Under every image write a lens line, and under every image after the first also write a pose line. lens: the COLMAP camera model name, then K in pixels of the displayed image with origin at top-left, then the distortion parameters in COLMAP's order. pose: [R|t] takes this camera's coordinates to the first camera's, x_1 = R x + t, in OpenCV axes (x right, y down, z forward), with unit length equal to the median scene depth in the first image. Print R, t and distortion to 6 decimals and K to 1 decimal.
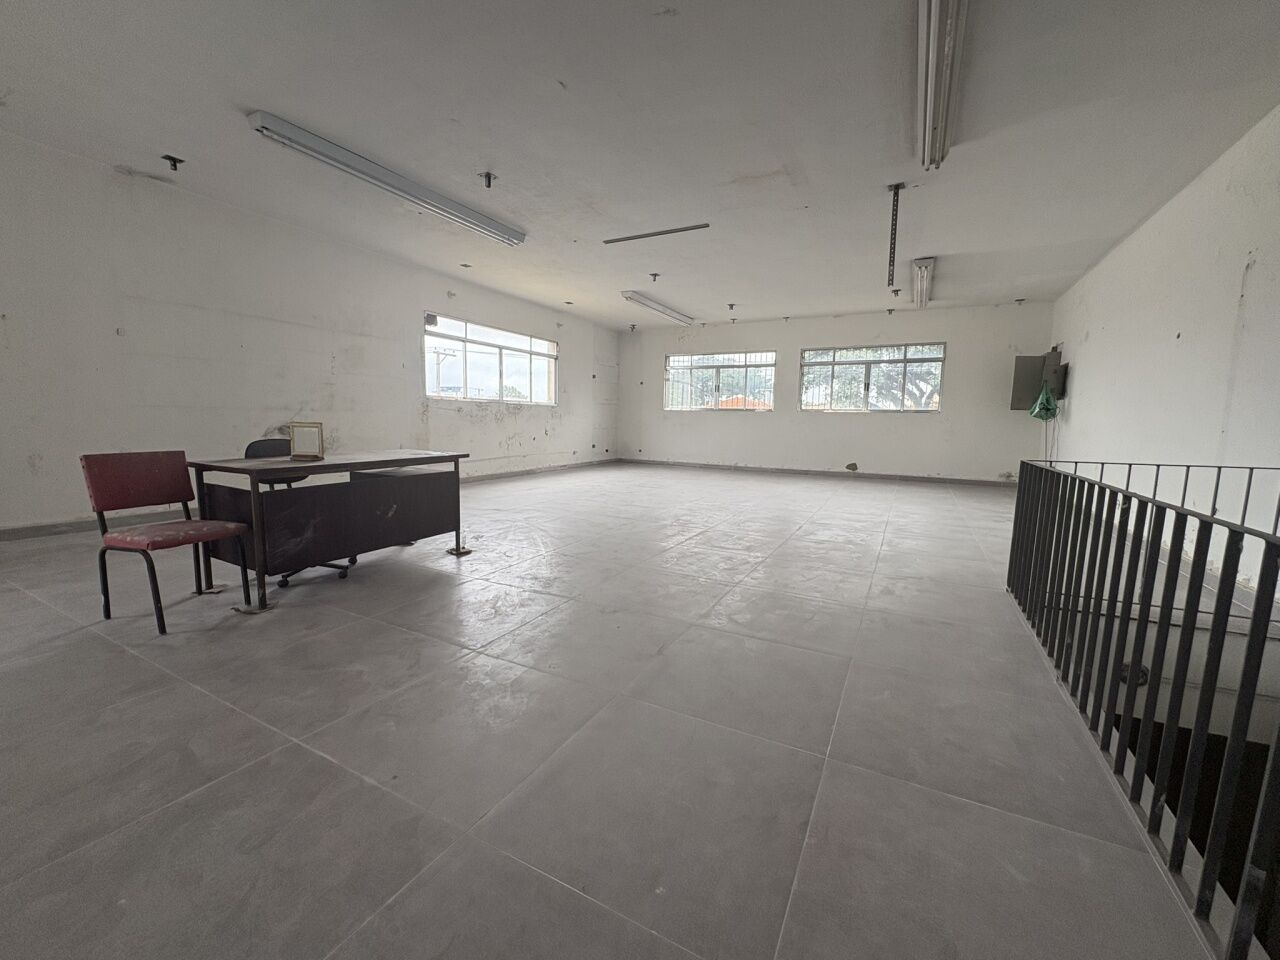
lens RADIAL K [[510.2, 0, 641.1], [0, 510.2, 486.0], [0, 0, 1]] dist [0.000832, 0.000127]
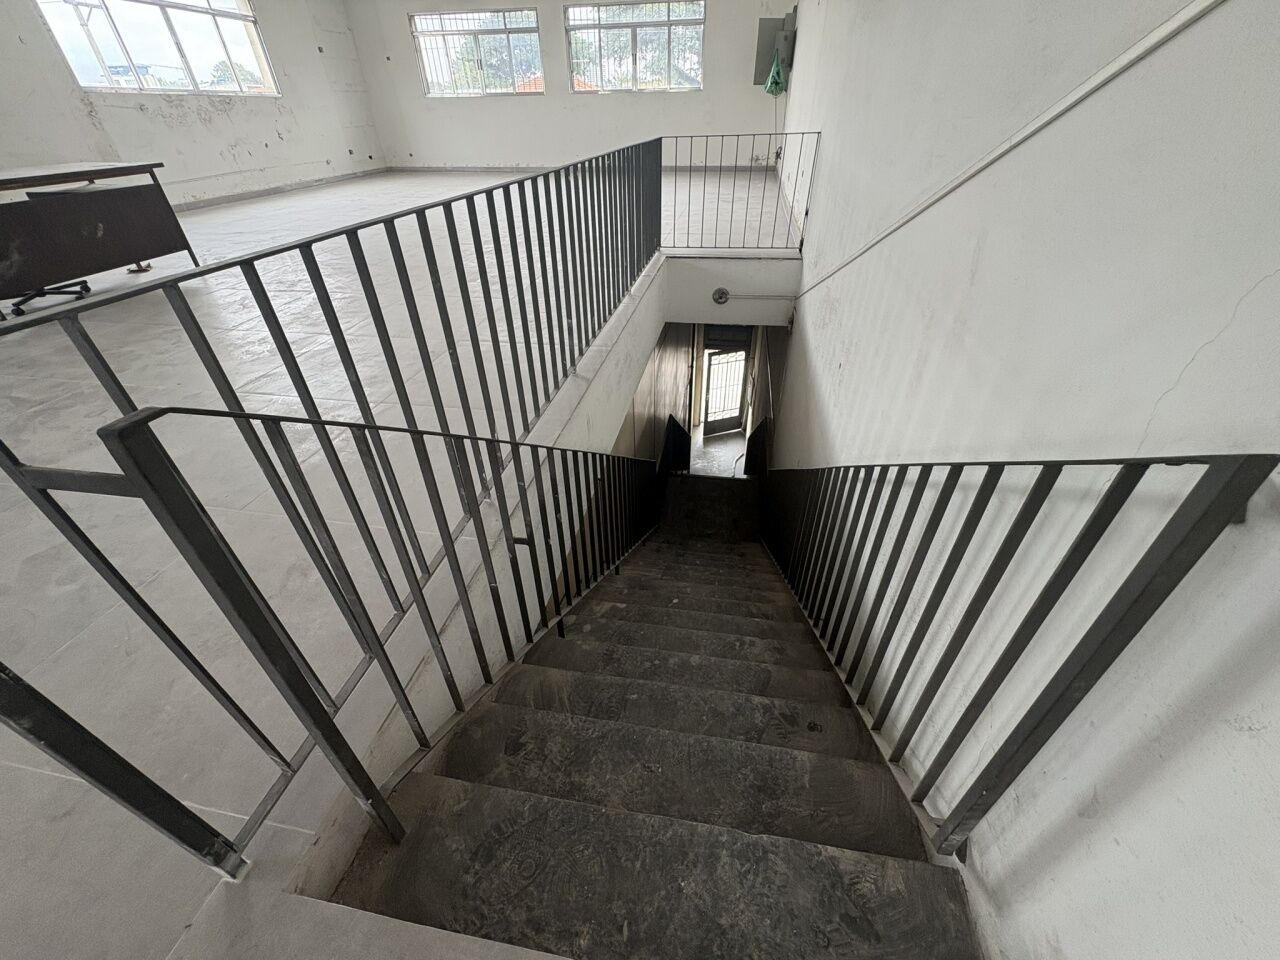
lens RADIAL K [[510.2, 0, 641.4], [0, 510.2, 480.2], [0, 0, 1]] dist [0.000832, 0.000127]
pose [[0.952872, -0.206201, 0.222523, 0.085212], [0.074035, 0.869373, 0.488579, 0.024470], [-0.294201, -0.449079, 0.843667, -0.162553]]
